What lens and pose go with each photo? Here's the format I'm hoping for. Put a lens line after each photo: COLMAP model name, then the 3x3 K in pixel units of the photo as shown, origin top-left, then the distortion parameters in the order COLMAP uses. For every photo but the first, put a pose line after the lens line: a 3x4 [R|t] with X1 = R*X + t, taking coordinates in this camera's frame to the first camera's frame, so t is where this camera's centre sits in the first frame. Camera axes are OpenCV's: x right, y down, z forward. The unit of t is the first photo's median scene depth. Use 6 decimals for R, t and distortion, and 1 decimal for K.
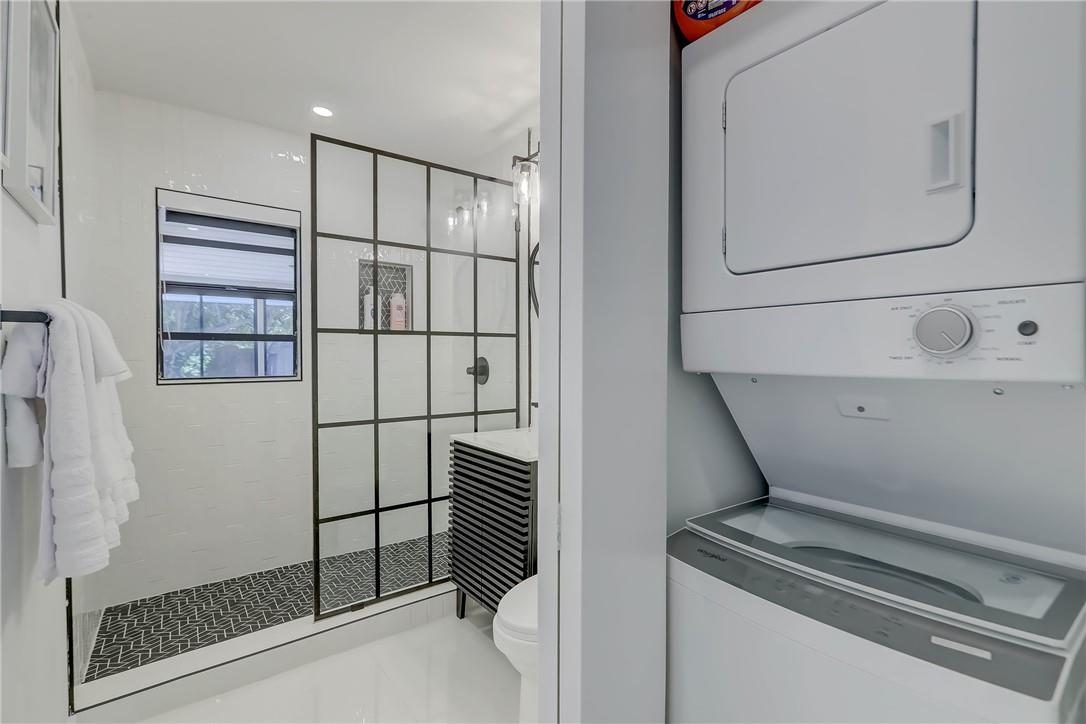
lens RADIAL K [[492.0, 0, 539.2], [0, 492.0, 359.2], [0, 0, 1]] dist [-0.002326, 0.001331]
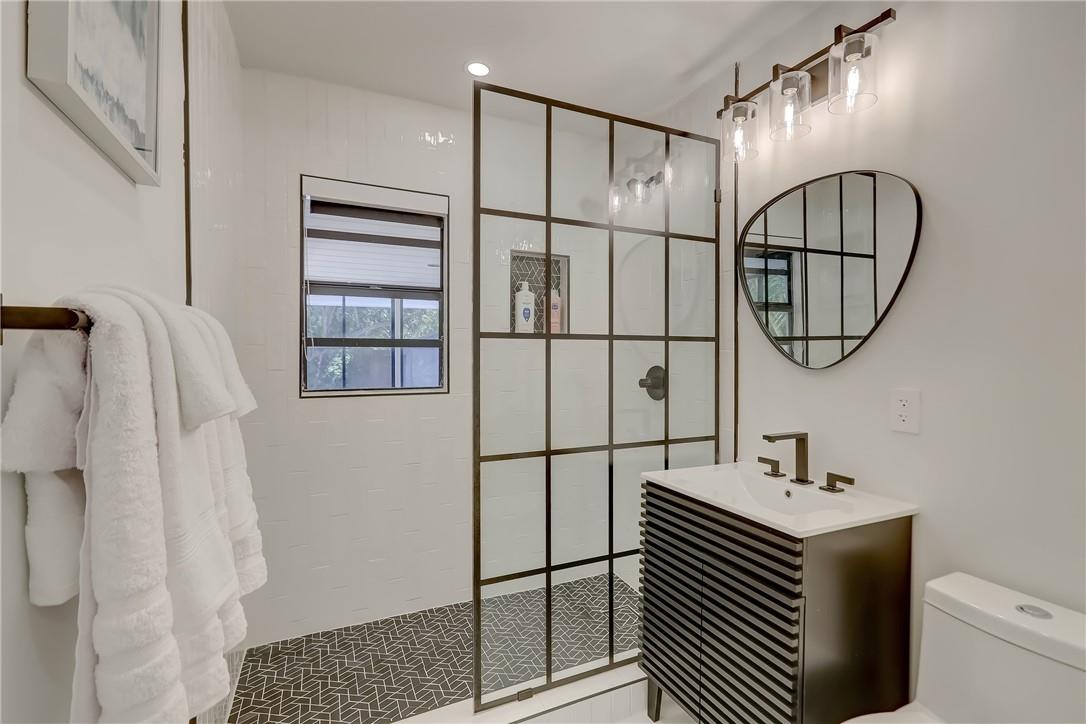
lens RADIAL K [[492.0, 0, 545.3], [0, 492.0, 356.6], [0, 0, 1]] dist [-0.002326, 0.001331]
pose [[0.977817, 0.002371, -0.209449, -0.163071], [-0.003893, 0.999969, -0.006855, -0.017120], [0.209427, 0.007519, 0.977795, 0.229745]]
